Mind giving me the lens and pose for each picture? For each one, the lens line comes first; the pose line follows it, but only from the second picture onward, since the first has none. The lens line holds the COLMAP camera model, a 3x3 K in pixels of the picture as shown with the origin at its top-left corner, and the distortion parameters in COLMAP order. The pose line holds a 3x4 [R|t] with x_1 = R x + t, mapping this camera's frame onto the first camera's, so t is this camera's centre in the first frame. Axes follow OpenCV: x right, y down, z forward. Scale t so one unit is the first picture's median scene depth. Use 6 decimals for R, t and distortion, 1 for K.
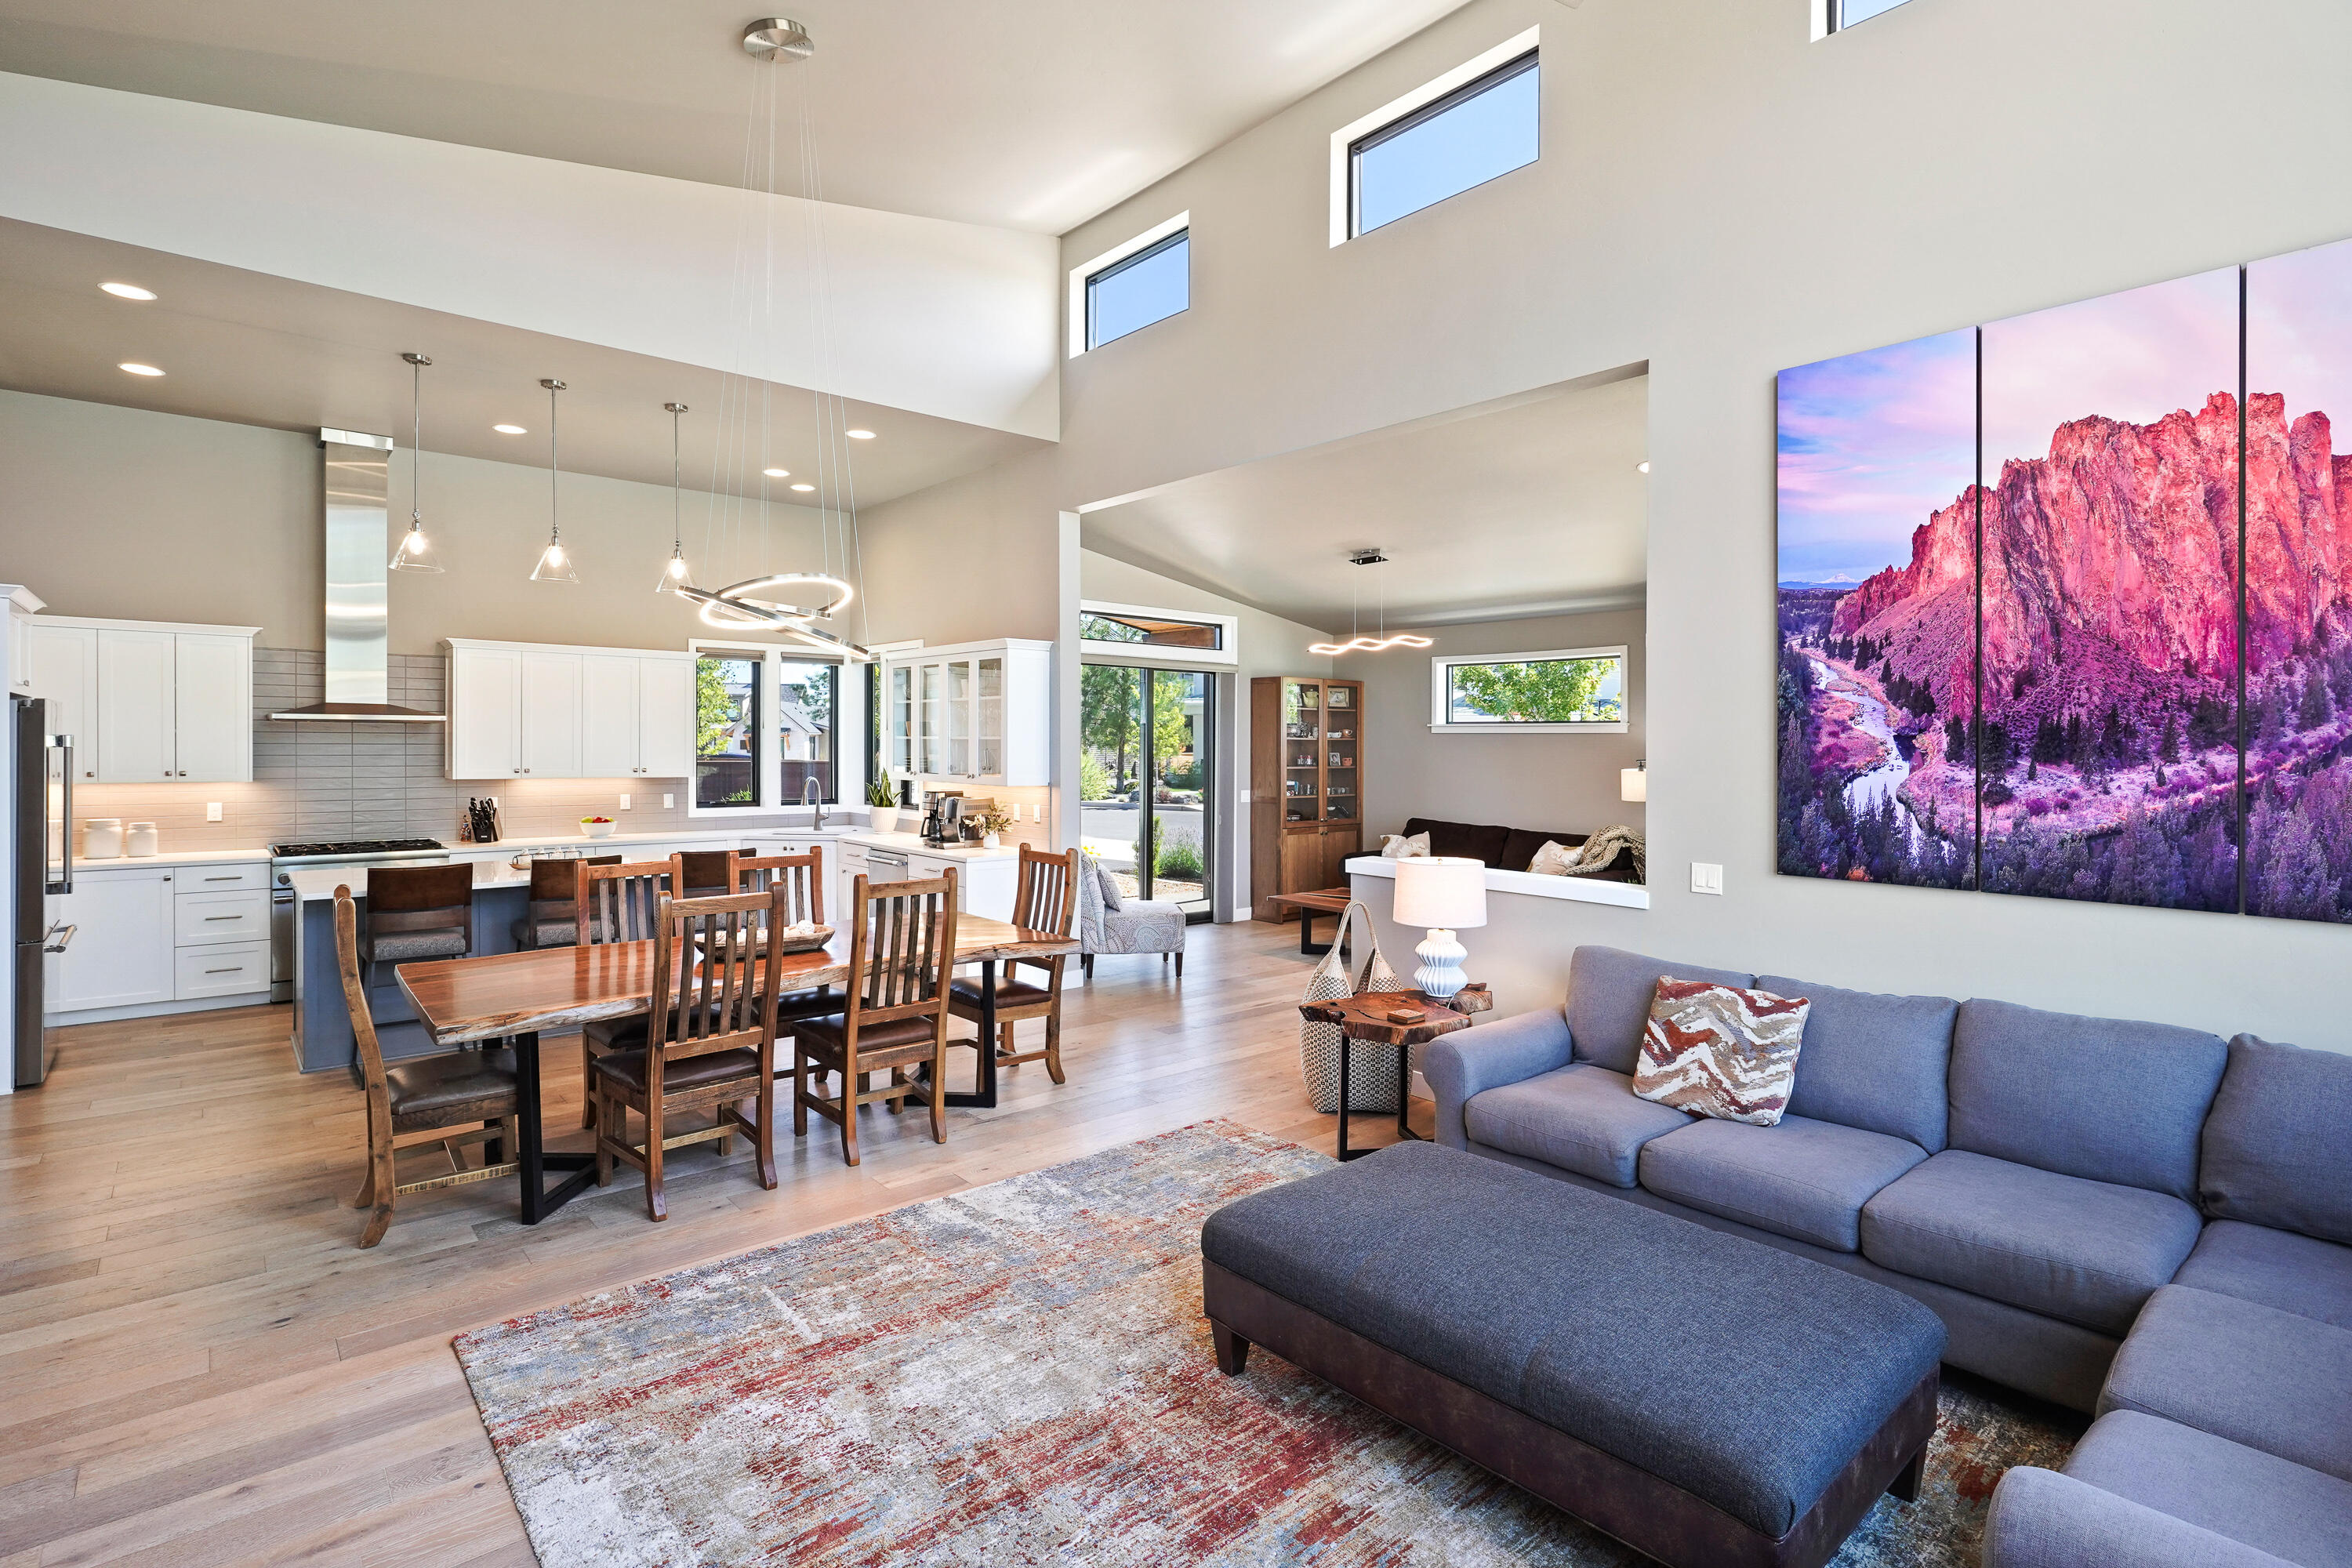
lens RADIAL K [[1145.6, 0, 1181.3], [0, 1145.6, 747.3], [0, 0, 1]] dist [-0.008140, 0.005184]
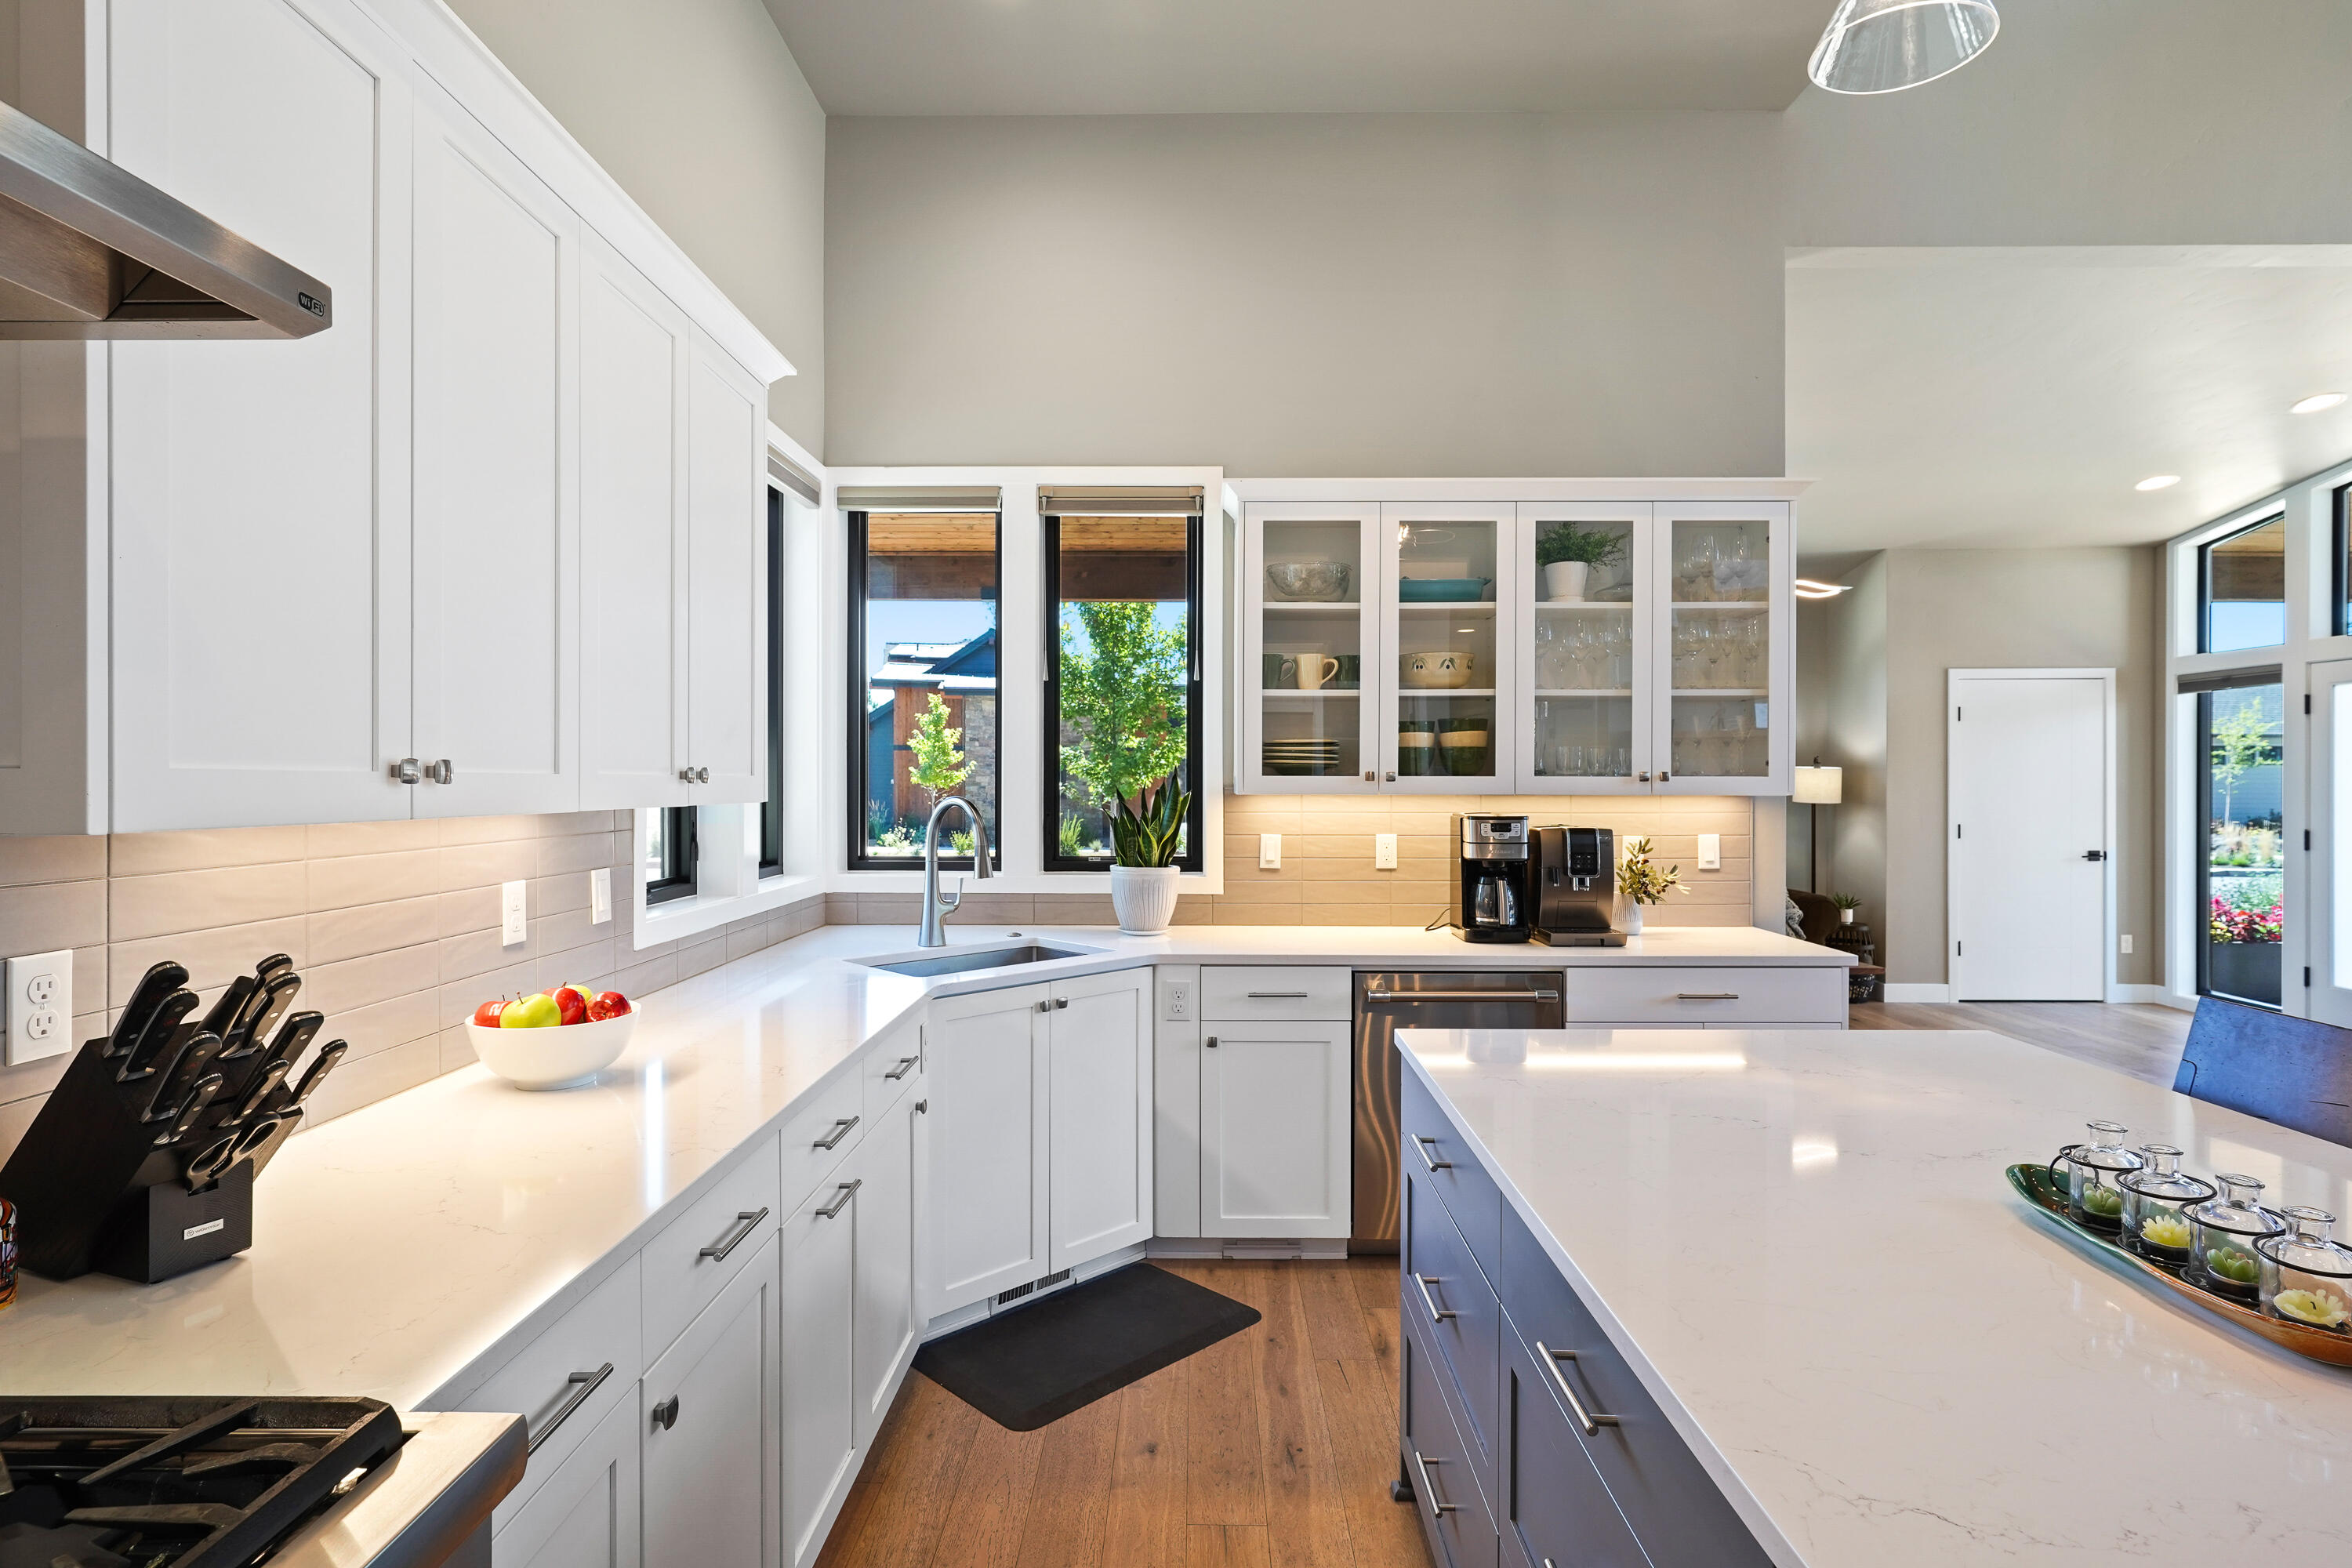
lens RADIAL K [[1189.4, 0, 1190.1], [0, 1189.4, 778.4], [0, 0, 1]] dist [-0.007785, 0.007368]
pose [[0.659701, -0.007828, 0.751488, -0.728050], [0.007158, 0.999966, 0.004132, 0.025358], [-0.751495, 0.002654, 0.659734, 0.921268]]
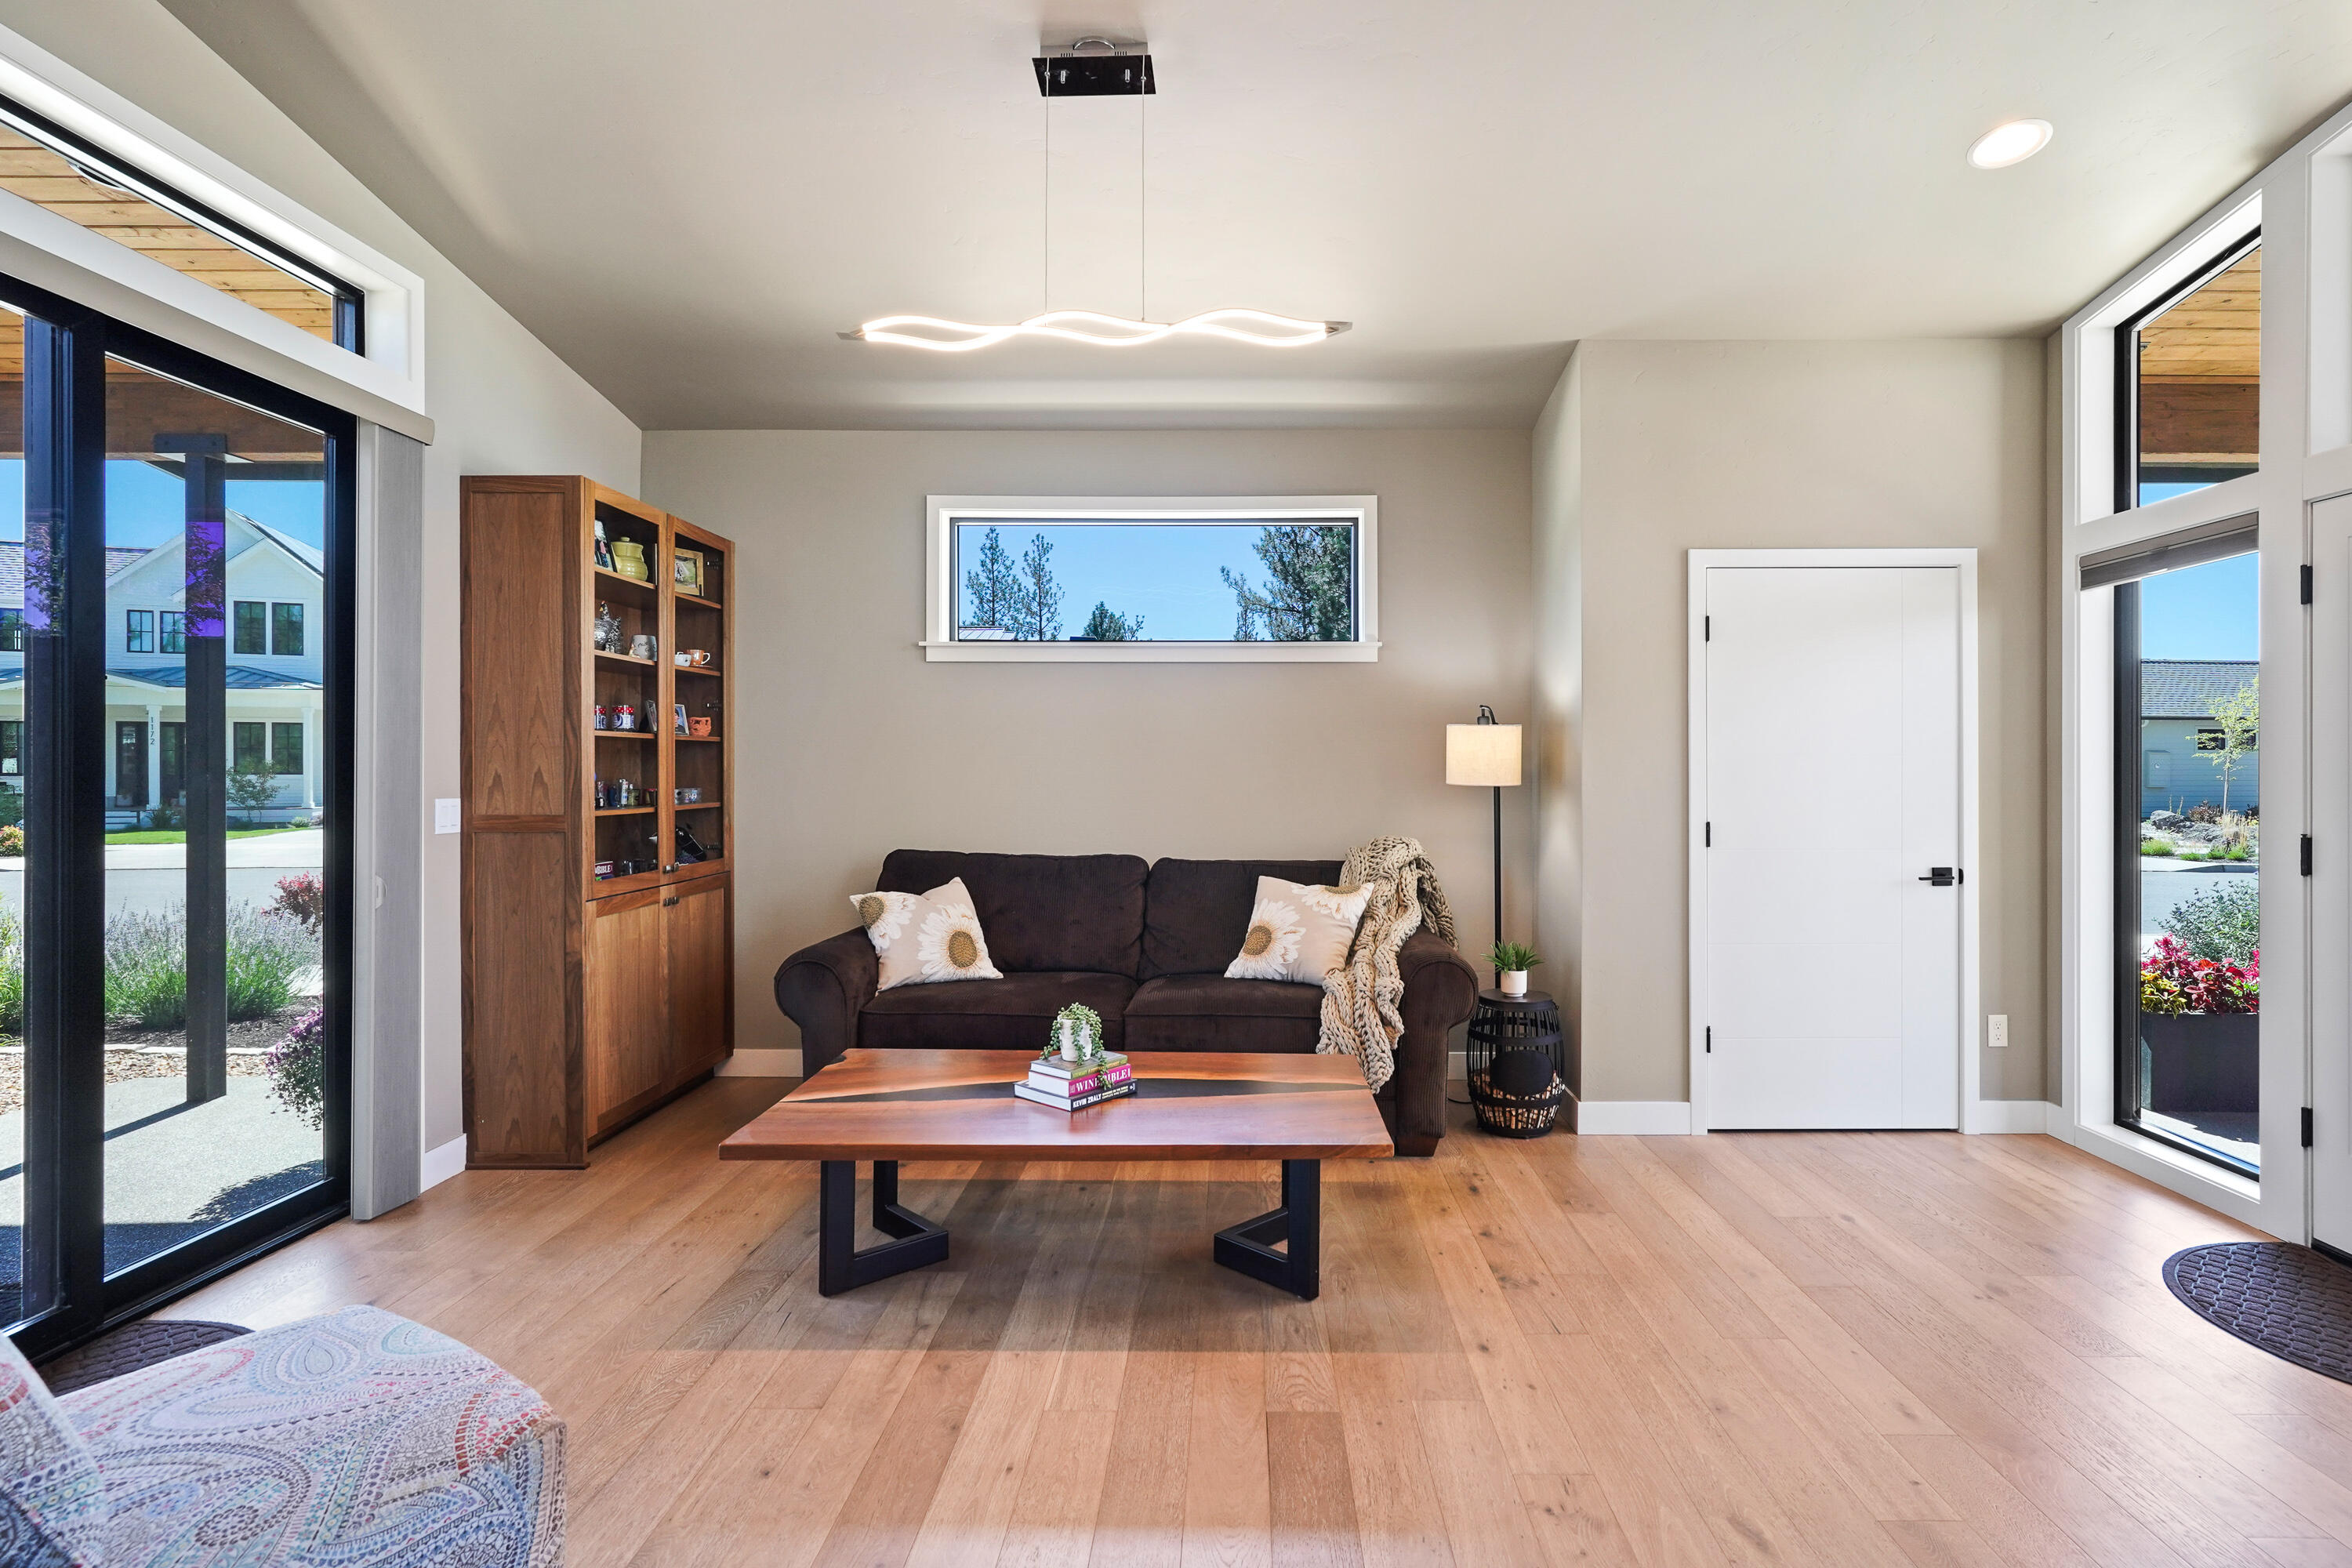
lens RADIAL K [[1145.6, 0, 1257.0], [0, 1145.6, 764.8], [0, 0, 1]] dist [-0.008140, 0.005184]
pose [[0.652419, -0.005589, 0.757838, -0.066953], [0.008772, 0.999962, -0.000177, 0.044882], [-0.757808, 0.006763, 0.652443, 0.897840]]
